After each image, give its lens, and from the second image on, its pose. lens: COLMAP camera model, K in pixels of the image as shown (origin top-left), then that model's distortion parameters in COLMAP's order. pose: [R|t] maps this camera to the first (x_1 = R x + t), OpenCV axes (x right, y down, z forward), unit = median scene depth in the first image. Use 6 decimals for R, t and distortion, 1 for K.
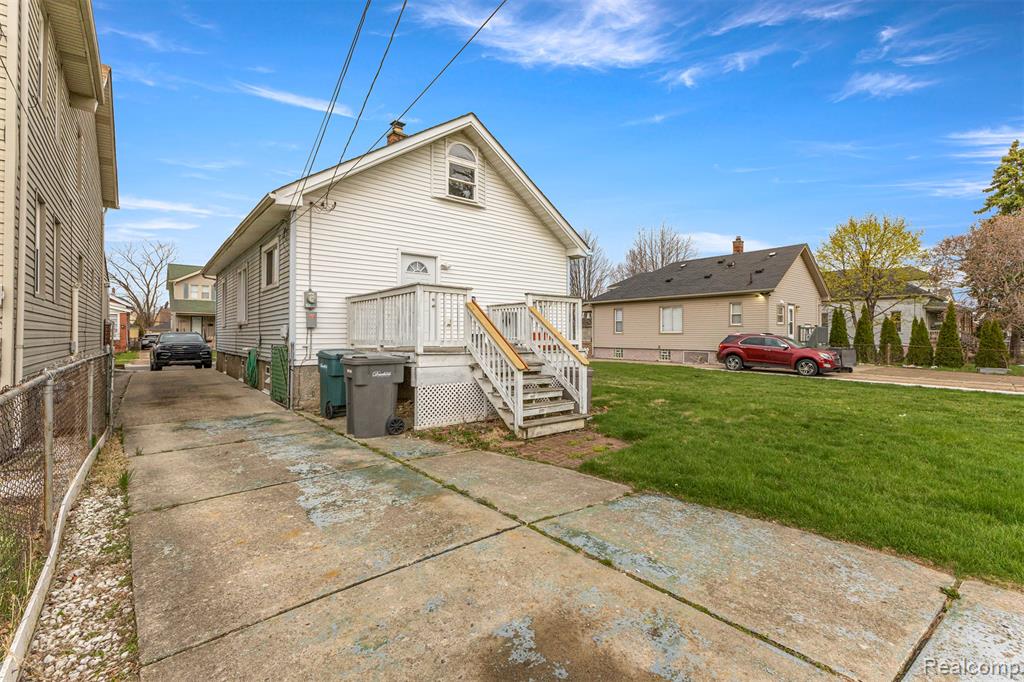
lens RADIAL K [[437.1, 0, 507.2], [0, 437.1, 335.5], [0, 0, 1]] dist [0.002890, -0.001872]
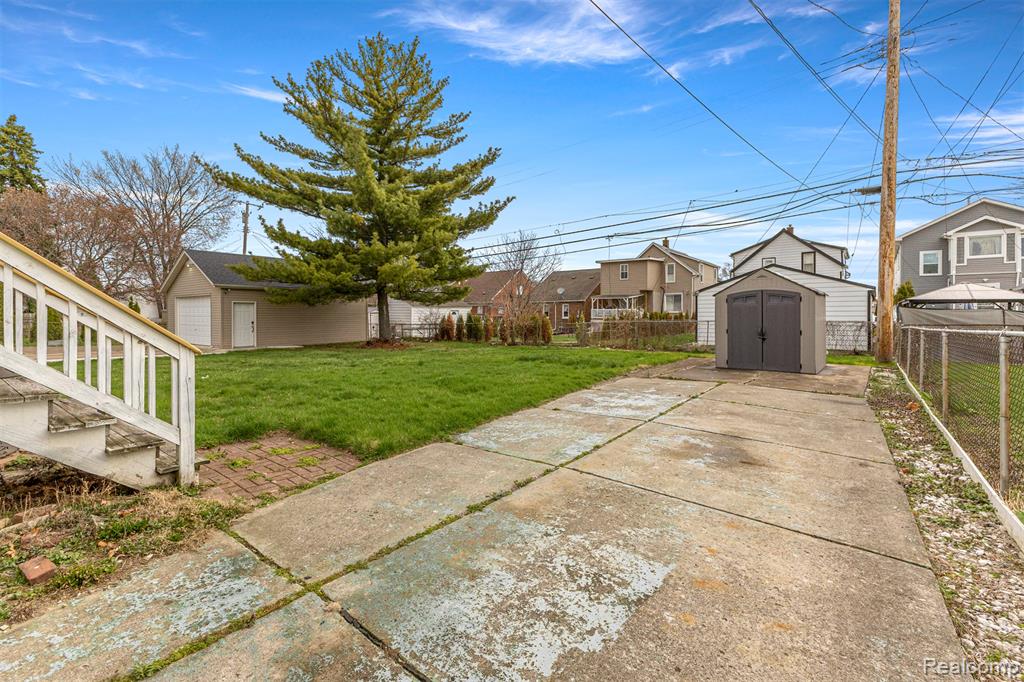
lens RADIAL K [[437.1, 0, 528.6], [0, 437.1, 315.1], [0, 0, 1]] dist [0.002890, -0.001872]
pose [[-0.213113, -0.003344, 0.977022, -0.879028], [-0.002744, 0.999992, 0.002824, 0.050238], [-0.977024, -0.002079, -0.213121, 1.159008]]
